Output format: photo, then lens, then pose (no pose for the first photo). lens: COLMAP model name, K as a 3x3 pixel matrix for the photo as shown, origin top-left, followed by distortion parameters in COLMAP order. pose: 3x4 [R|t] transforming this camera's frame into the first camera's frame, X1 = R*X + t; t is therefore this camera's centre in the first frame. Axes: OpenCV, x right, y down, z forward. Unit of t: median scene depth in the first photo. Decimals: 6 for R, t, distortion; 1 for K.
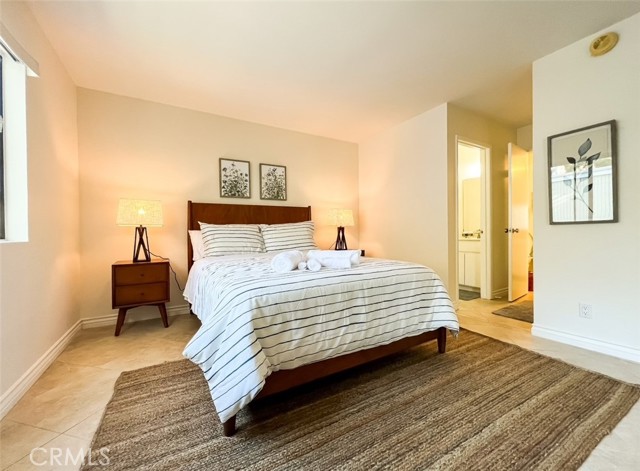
lens RADIAL K [[255.4, 0, 314.6], [0, 255.4, 235.1], [0, 0, 1]] dist [0.001566, -0.000094]
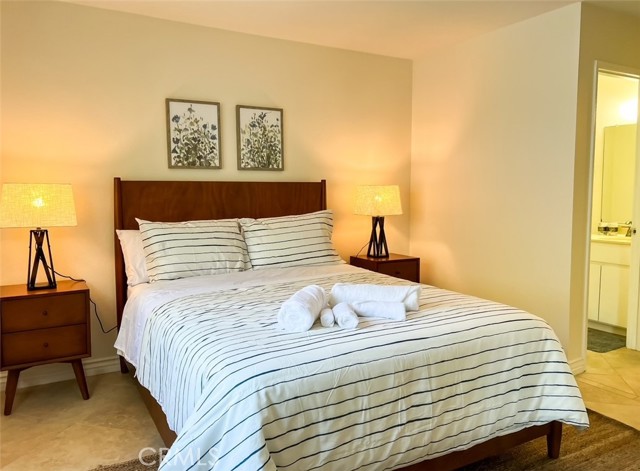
lens RADIAL K [[491.4, 0, 304.6], [0, 491.4, 212.5], [0, 0, 1]] dist [0.059845, -0.059122]
pose [[0.999891, 0.009266, -0.011460, -0.064366], [-0.008459, 0.997613, 0.068539, -0.150903], [0.012068, -0.068434, 0.997583, -0.112549]]
